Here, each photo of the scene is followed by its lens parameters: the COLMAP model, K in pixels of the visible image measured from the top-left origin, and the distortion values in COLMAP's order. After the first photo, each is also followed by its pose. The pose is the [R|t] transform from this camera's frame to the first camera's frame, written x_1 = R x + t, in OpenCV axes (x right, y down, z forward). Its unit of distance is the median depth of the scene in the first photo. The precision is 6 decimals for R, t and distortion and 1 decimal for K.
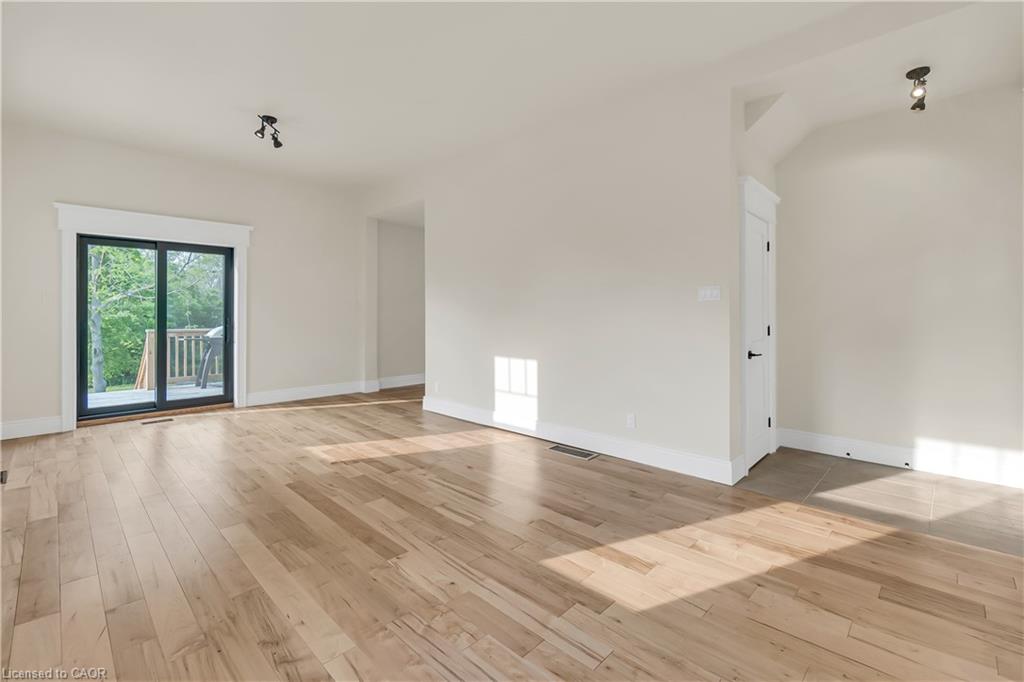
lens RADIAL K [[454.9, 0, 500.6], [0, 454.9, 313.4], [0, 0, 1]] dist [-0.001706, -0.000165]
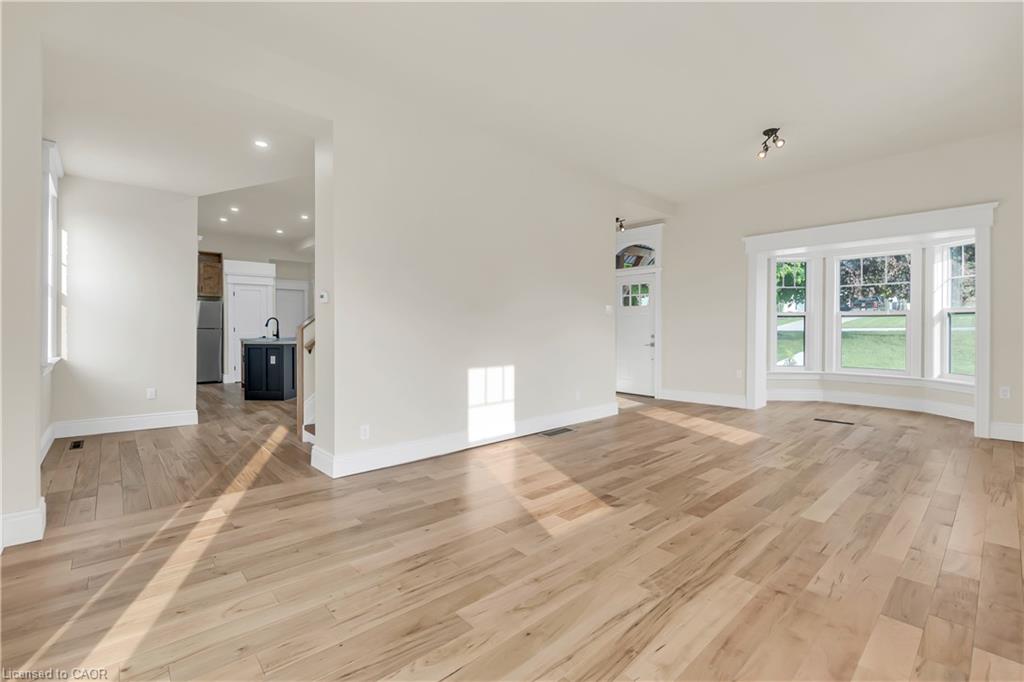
lens RADIAL K [[454.4, 0, 511.8], [0, 454.4, 331.7], [0, 0, 1]] dist [0.000609, 0.000571]
pose [[0.031645, -0.004872, 0.999487, -1.111847], [-0.002515, 0.999985, 0.004954, 0.022519], [-0.999496, -0.002671, 0.031632, 1.110521]]
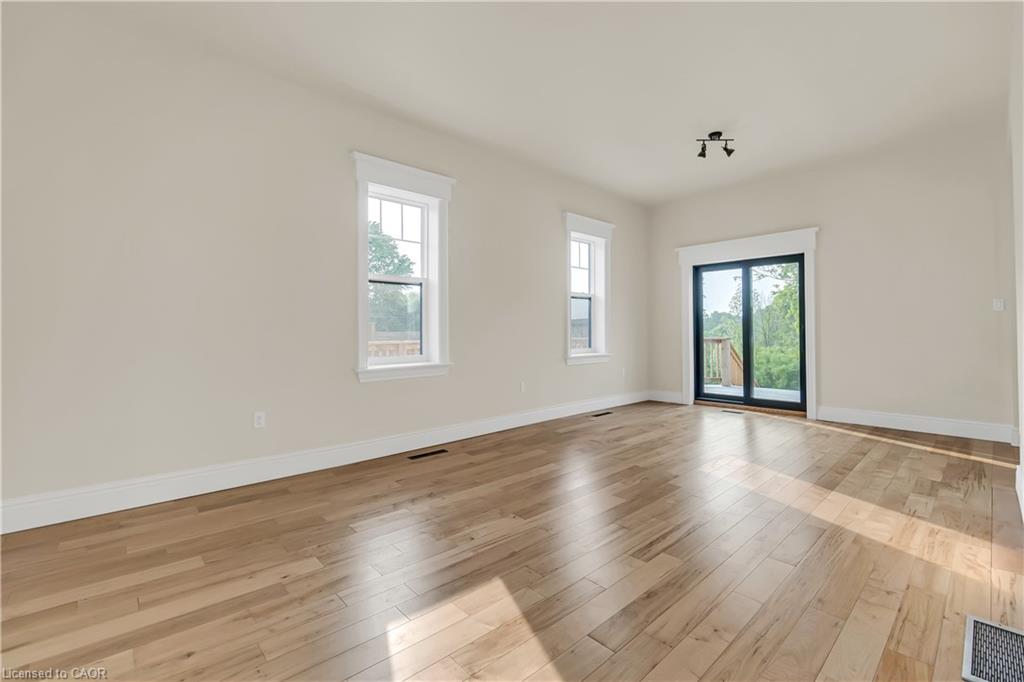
lens RADIAL K [[438.3, 0, 506.4], [0, 438.3, 323.2], [0, 0, 1]] dist [0.003139, 0.000114]
pose [[-0.044963, -0.014244, -0.998887, 0.566089], [0.011124, 0.999829, -0.014758, 0.019085], [0.998927, -0.011775, -0.044797, 0.605838]]
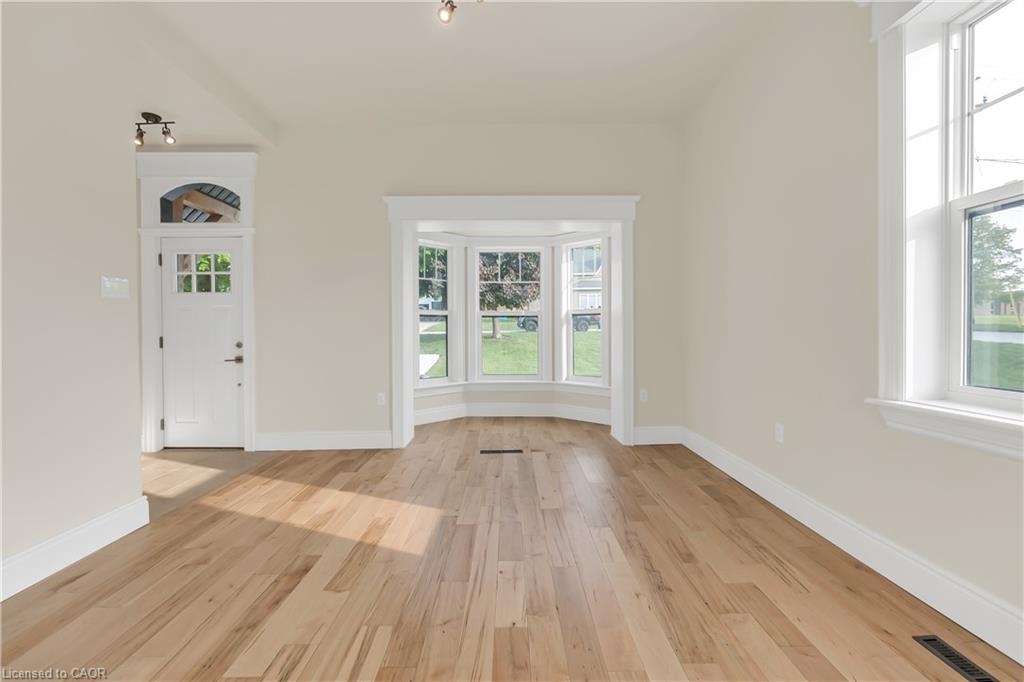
lens RADIAL K [[438.4, 0, 509.7], [0, 438.4, 338.7], [0, 0, 1]] dist [-0.003012, -0.000252]
pose [[-0.718950, -0.004349, 0.695048, -0.429782], [0.005768, 0.999909, 0.012224, 0.024982], [-0.695038, 0.012797, -0.718859, 0.896089]]
